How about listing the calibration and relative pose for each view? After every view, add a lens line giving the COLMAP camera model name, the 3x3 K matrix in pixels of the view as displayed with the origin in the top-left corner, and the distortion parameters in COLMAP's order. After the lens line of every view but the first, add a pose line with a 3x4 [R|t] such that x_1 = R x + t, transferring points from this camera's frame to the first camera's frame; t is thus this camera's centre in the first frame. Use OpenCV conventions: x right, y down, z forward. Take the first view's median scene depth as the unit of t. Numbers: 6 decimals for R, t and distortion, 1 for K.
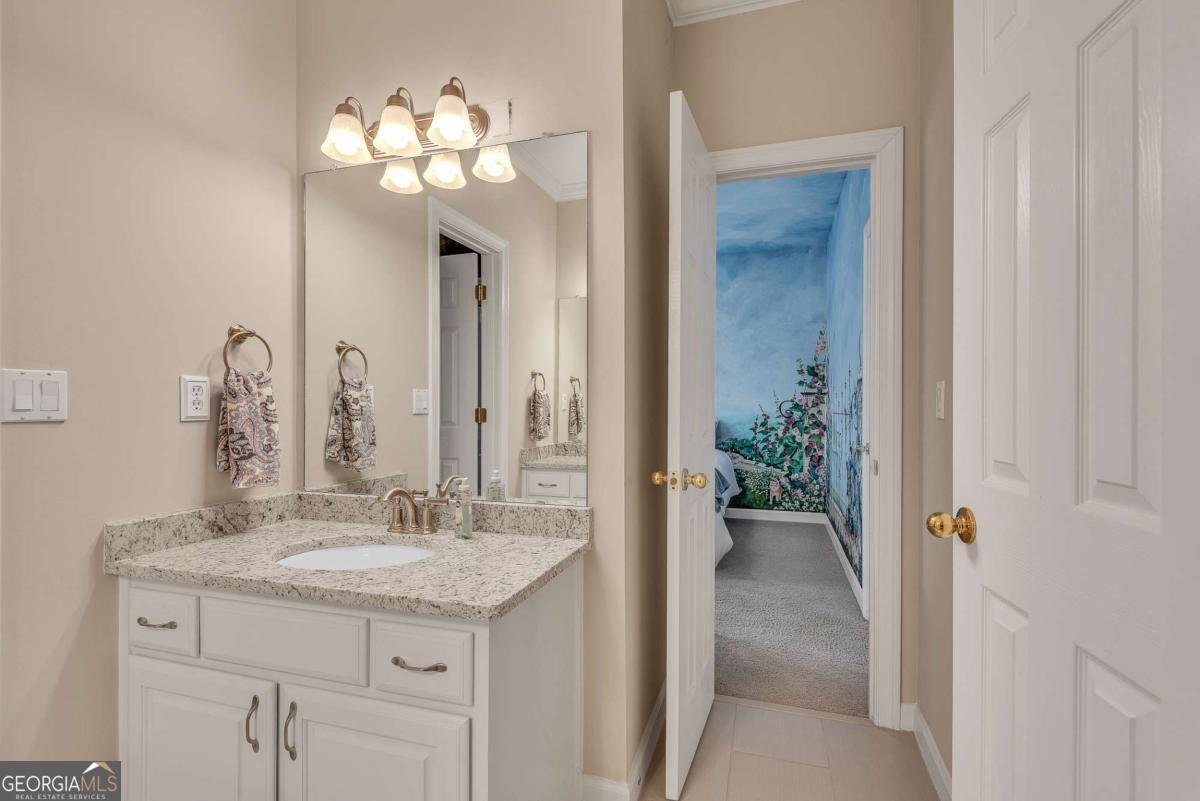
lens RADIAL K [[549.2, 0, 601.1], [0, 549.2, 403.7], [0, 0, 1]] dist [0.000745, -0.001047]
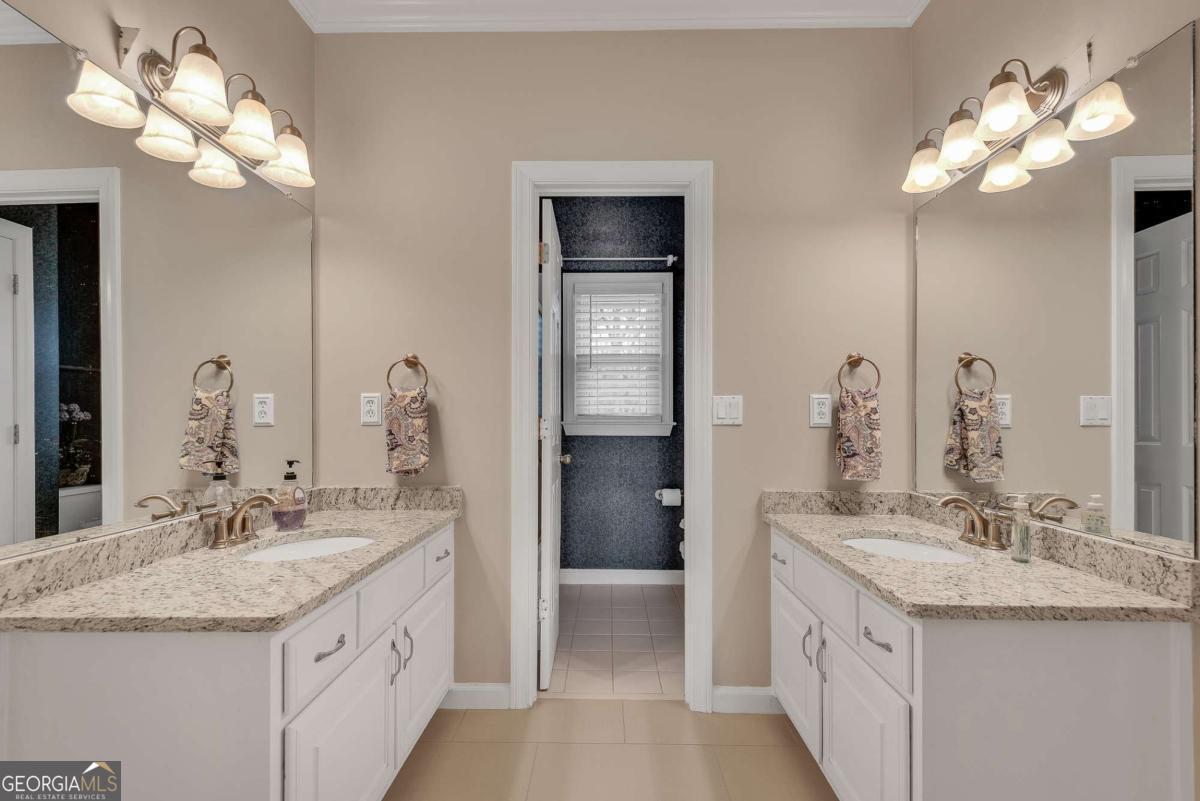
lens RADIAL K [[549.2, 0, 596.2], [0, 549.2, 409.7], [0, 0, 1]] dist [0.000745, -0.001047]
pose [[0.273479, -0.012831, -0.961792, 0.412494], [0.004189, 0.999917, -0.012148, 0.002104], [0.961869, -0.000707, 0.273510, 0.073774]]
